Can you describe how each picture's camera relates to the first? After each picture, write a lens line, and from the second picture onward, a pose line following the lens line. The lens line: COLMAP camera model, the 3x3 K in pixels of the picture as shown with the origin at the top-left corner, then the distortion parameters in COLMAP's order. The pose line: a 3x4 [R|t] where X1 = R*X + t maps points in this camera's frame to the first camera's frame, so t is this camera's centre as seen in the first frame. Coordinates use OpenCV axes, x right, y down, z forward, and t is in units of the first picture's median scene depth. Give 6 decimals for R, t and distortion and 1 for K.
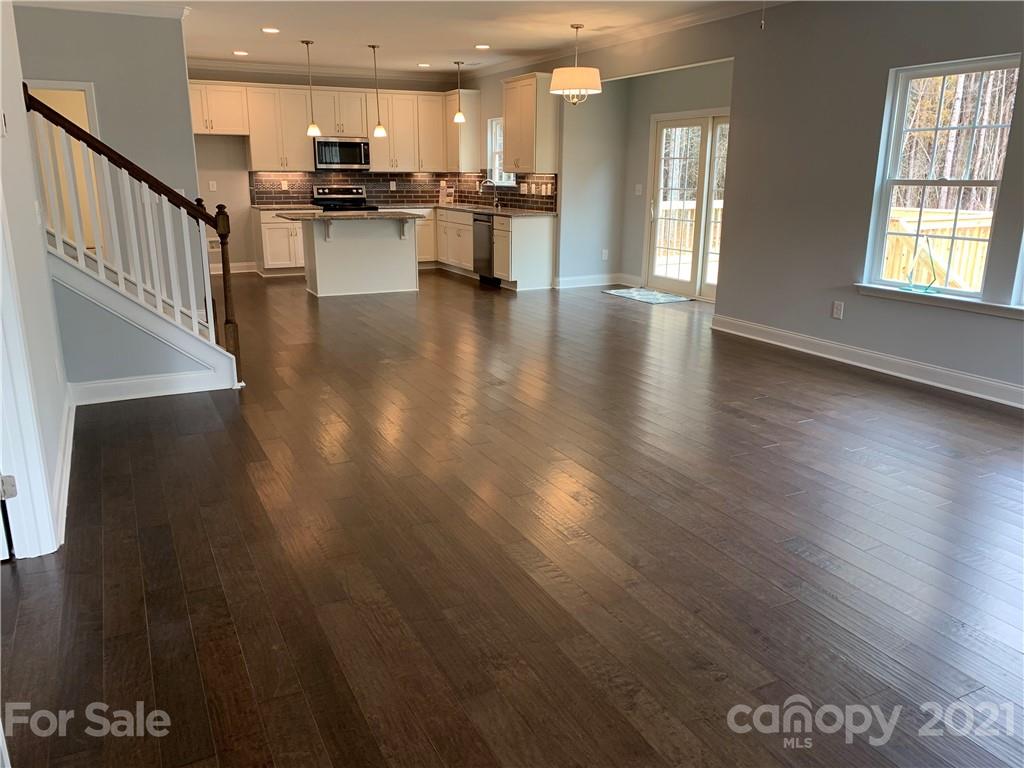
lens RADIAL K [[793.5, 0, 512.0], [0, 793.5, 384.0], [0, 0, 1]] dist [0.078721, -0.106334]
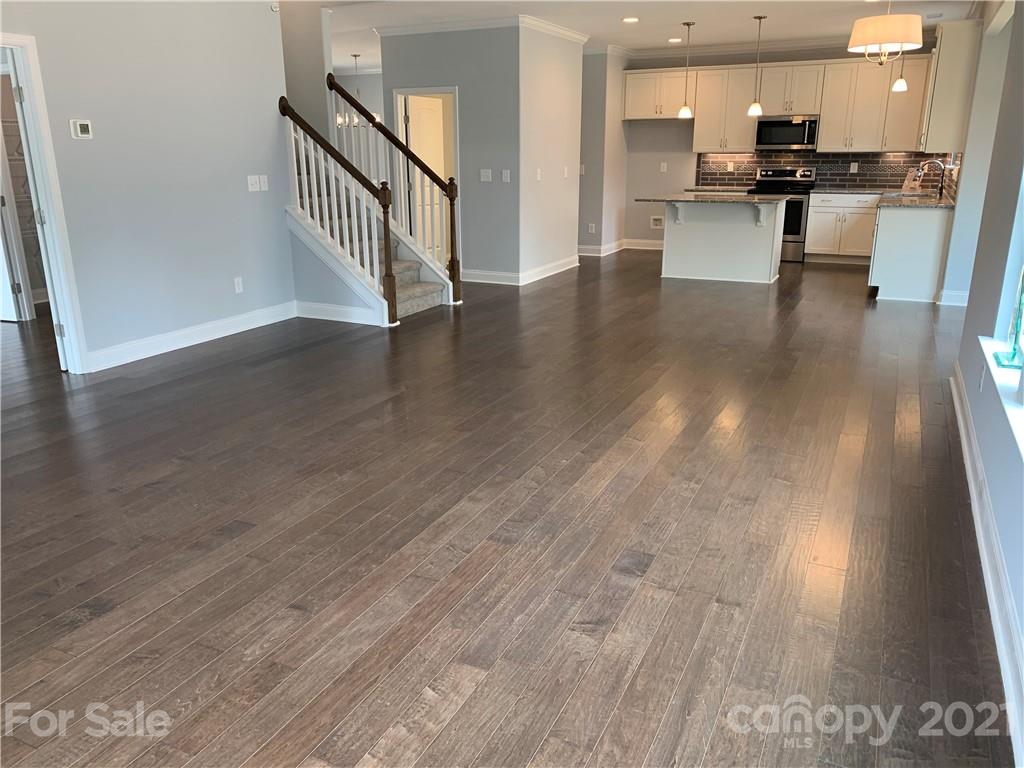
lens RADIAL K [[801.9, 0, 512.0], [0, 801.9, 384.0], [0, 0, 1]] dist [0.039176, 0.000658]
pose [[0.617785, 0.217332, -0.755717, 0.371560], [-0.202698, 0.972583, 0.113997, -0.045541], [0.759773, 0.082756, 0.644900, 0.171798]]
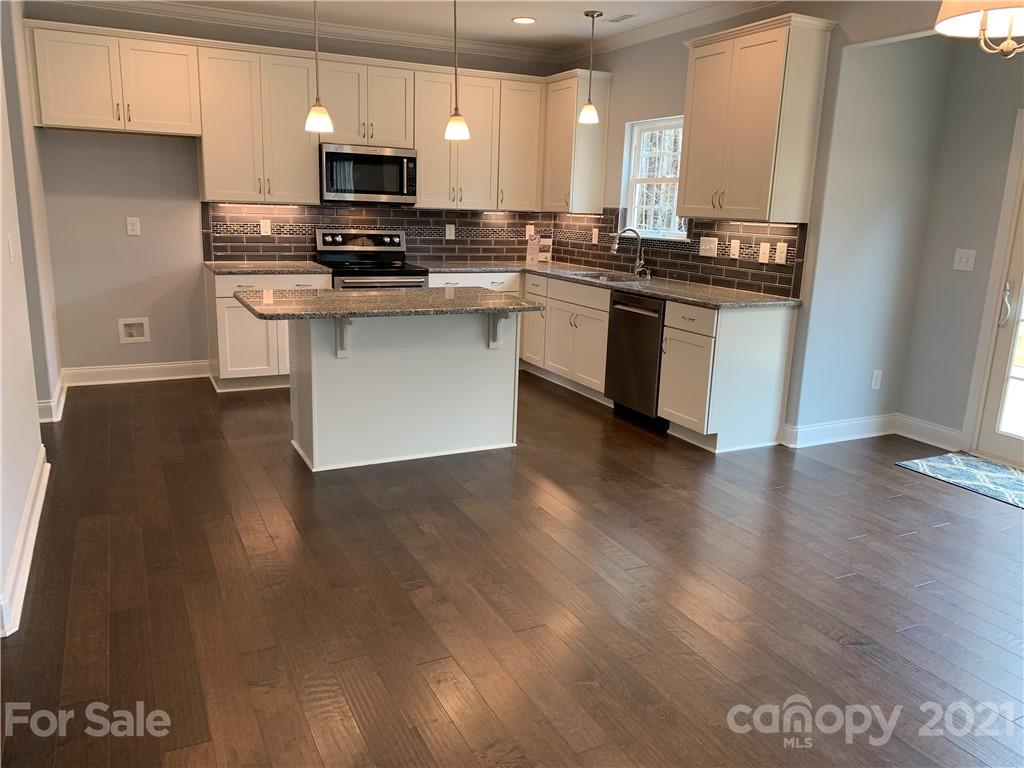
lens RADIAL K [[793.5, 0, 512.0], [0, 793.5, 384.0], [0, 0, 1]] dist [0.078721, -0.106334]
pose [[0.999604, 0.028129, -0.000335, -0.107731], [-0.028119, 0.998778, -0.040646, -0.121156], [-0.000808, 0.040640, 0.999174, 0.444560]]
